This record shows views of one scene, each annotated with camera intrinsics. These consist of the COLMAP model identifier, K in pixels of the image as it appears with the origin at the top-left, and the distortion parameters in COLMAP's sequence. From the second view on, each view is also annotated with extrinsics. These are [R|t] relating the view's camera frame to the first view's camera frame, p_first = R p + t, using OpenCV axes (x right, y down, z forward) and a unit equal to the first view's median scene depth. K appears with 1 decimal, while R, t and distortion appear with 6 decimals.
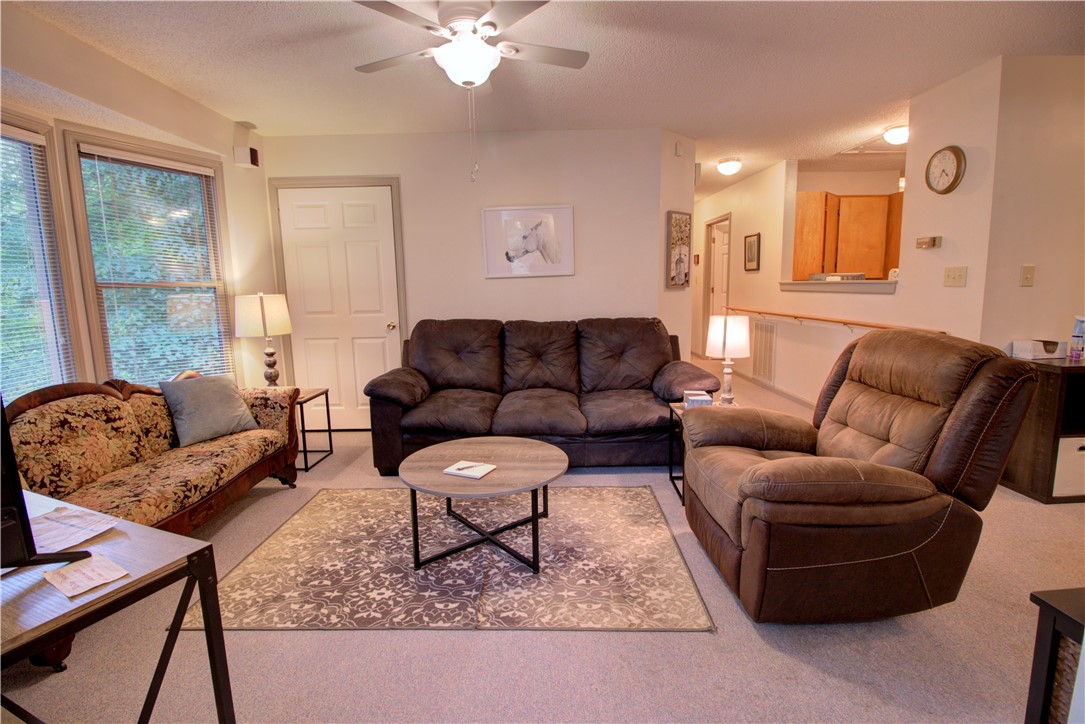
lens RADIAL K [[512.0, 0, 542.5], [0, 512.0, 362.0], [0, 0, 1]] dist [0.000055, -0.012169]
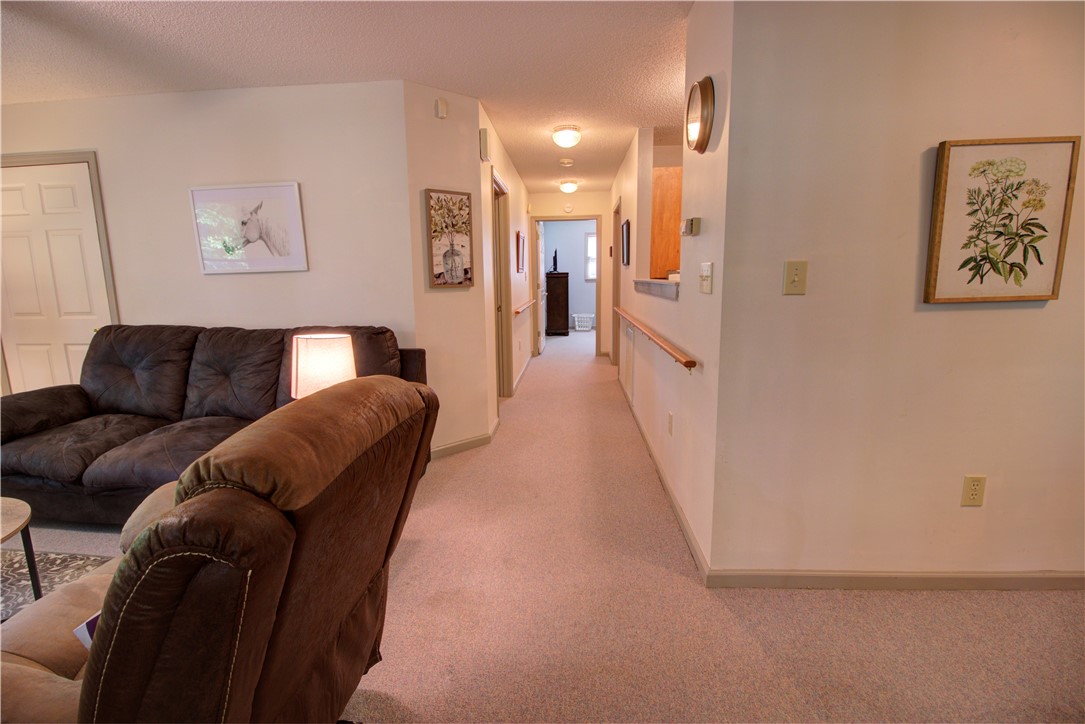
lens RADIAL K [[500.2, 0, 542.5], [0, 500.2, 362.0], [0, 0, 1]] dist [-0.003728, -0.012237]
pose [[0.997110, 0.020538, -0.073144, 0.690226], [-0.019174, 0.999630, 0.019304, -0.070421], [0.073513, -0.017846, 0.997135, 0.352502]]
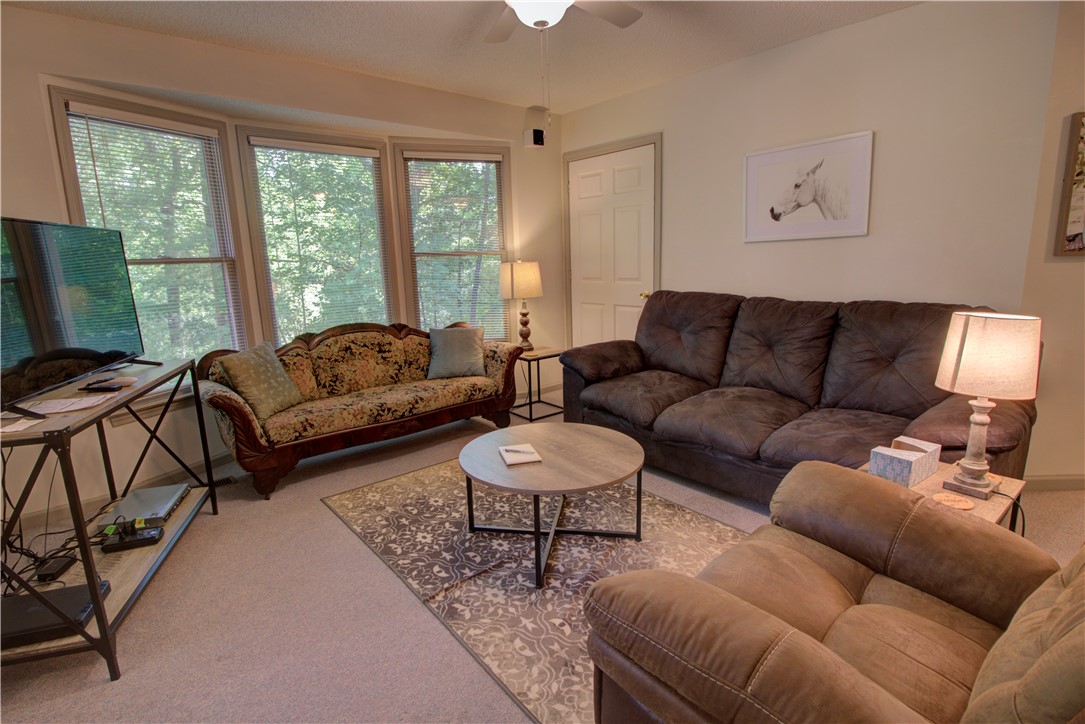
lens RADIAL K [[521.0, 0, 542.5], [0, 521.0, 362.0], [0, 0, 1]] dist [0.000516, -0.012719]
pose [[0.660436, 0.149311, -0.735888, 0.442344], [-0.098442, 0.988789, 0.112276, -0.054179], [0.744402, -0.001709, 0.667730, 0.303939]]
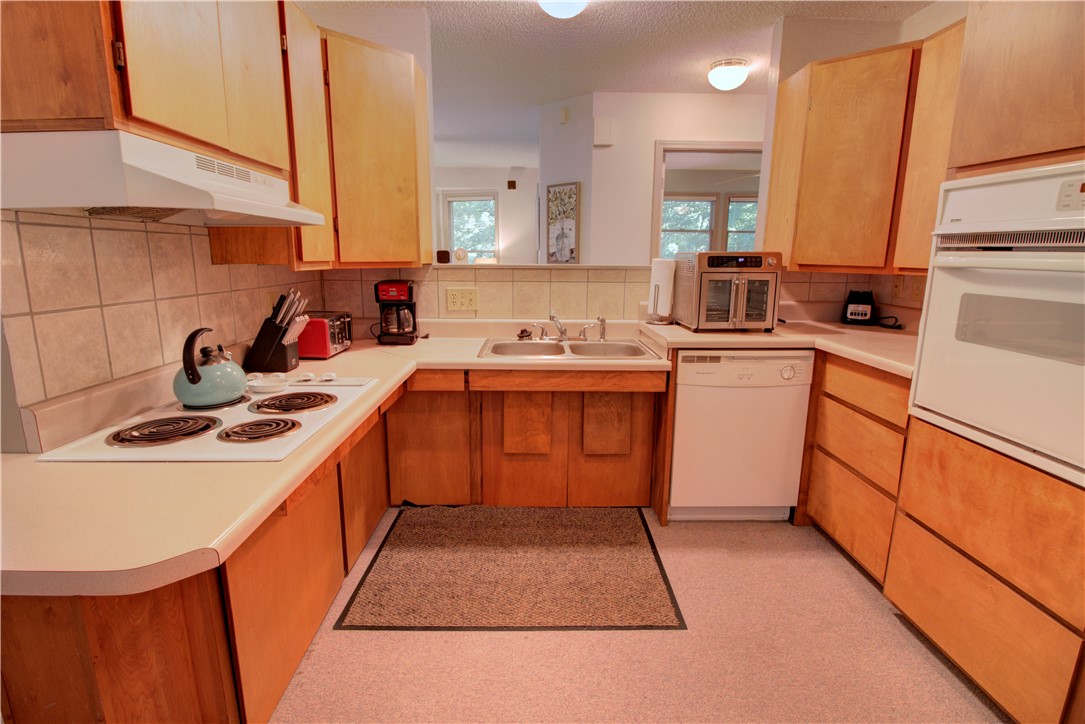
lens RADIAL K [[512.0, 0, 542.5], [0, 512.0, 362.0], [0, 0, 1]] dist [0.000055, -0.012169]
pose [[0.005458, 0.231025, -0.972932, 1.835603], [-0.156889, 0.961096, 0.227335, -0.270178], [0.987601, 0.151401, 0.041491, 1.417233]]
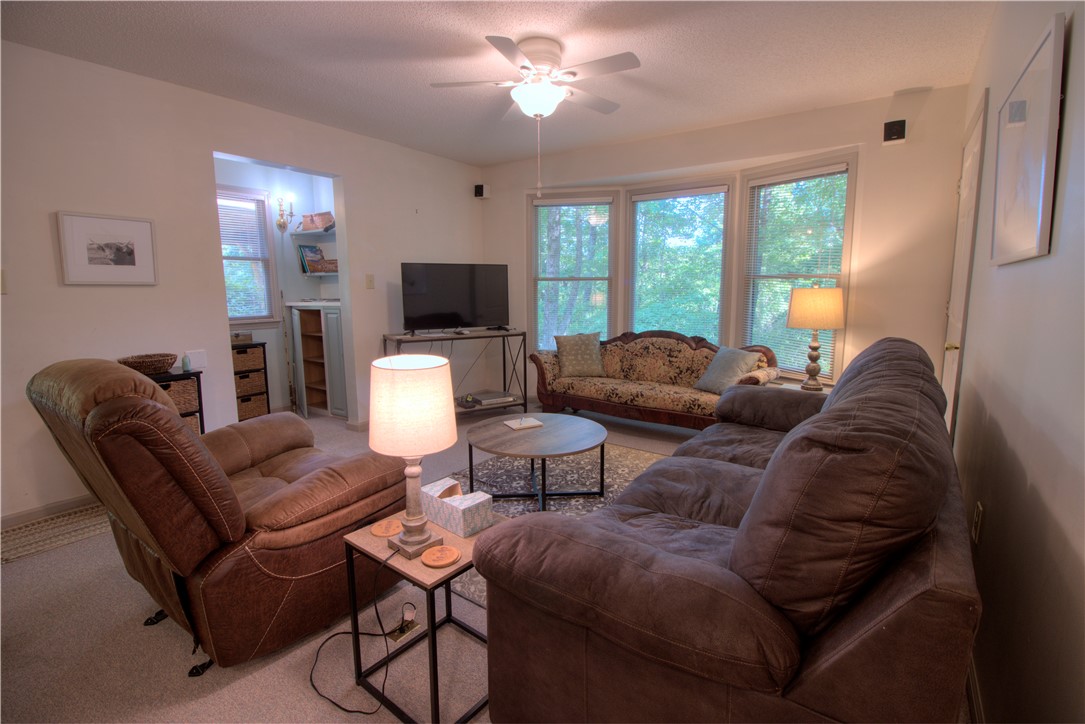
lens RADIAL K [[500.2, 0, 542.5], [0, 500.2, 362.0], [0, 0, 1]] dist [-0.003728, -0.012237]
pose [[-0.579747, 0.155197, -0.799879, 0.655402], [-0.101967, 0.960156, 0.260199, -0.224230], [0.808391, 0.232411, -0.540823, 1.327464]]
